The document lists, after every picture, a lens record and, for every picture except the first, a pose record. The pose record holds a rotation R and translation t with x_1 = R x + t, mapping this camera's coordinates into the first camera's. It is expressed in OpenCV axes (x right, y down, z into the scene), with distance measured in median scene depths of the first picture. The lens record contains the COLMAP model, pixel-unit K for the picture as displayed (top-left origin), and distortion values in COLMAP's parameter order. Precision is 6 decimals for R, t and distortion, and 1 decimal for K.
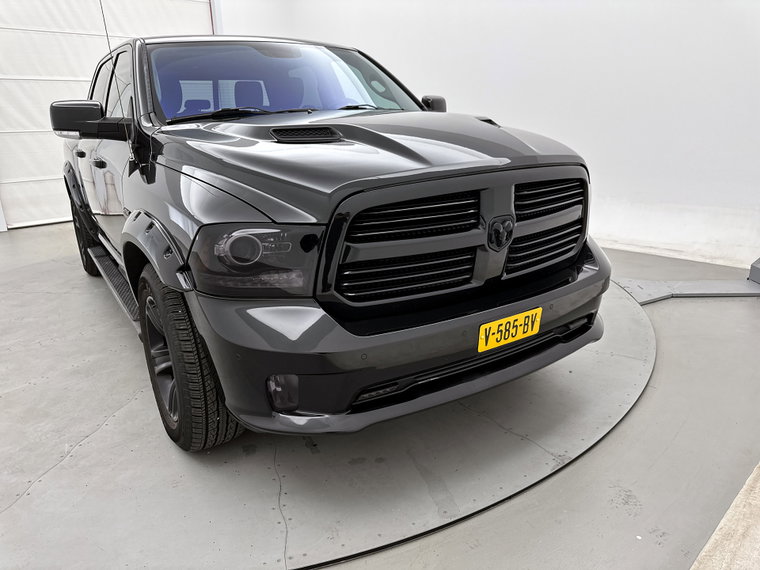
lens RADIAL K [[526.3, 0, 382.2], [0, 526.3, 288.3], [0, 0, 1]] dist [0.010382, -0.033687]
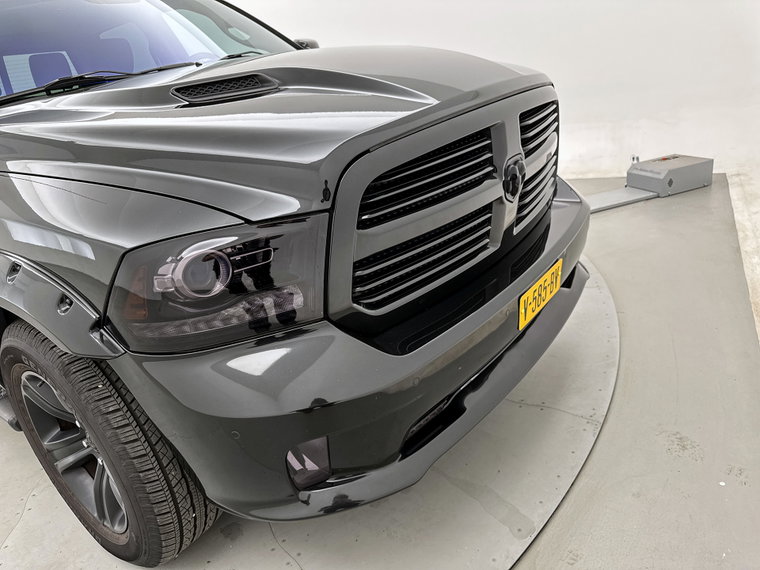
lens RADIAL K [[534.1, 0, 380.0], [0, 534.1, 285.0], [0, 0, 1]] dist [-0.016576, 0.004606]
pose [[0.935220, -0.233686, 0.265996, -0.186382], [0.218001, 0.972020, 0.087476, -0.054759], [-0.278995, -0.023822, 0.959997, 0.246106]]
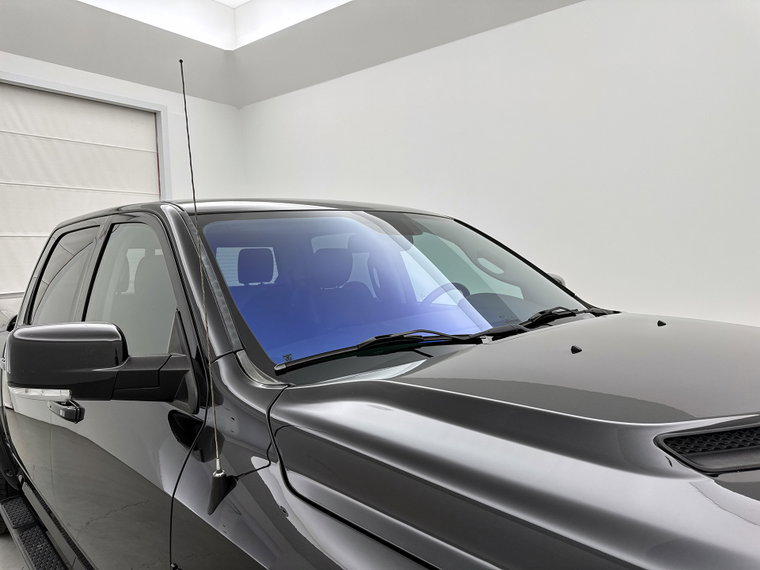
lens RADIAL K [[534.1, 0, 380.0], [0, 534.1, 285.0], [0, 0, 1]] dist [-0.016576, 0.004606]
pose [[0.987744, -0.009685, 0.155782, -0.451069], [0.050965, 0.963380, -0.263253, -0.298729], [-0.147527, 0.267966, 0.952066, 0.581646]]
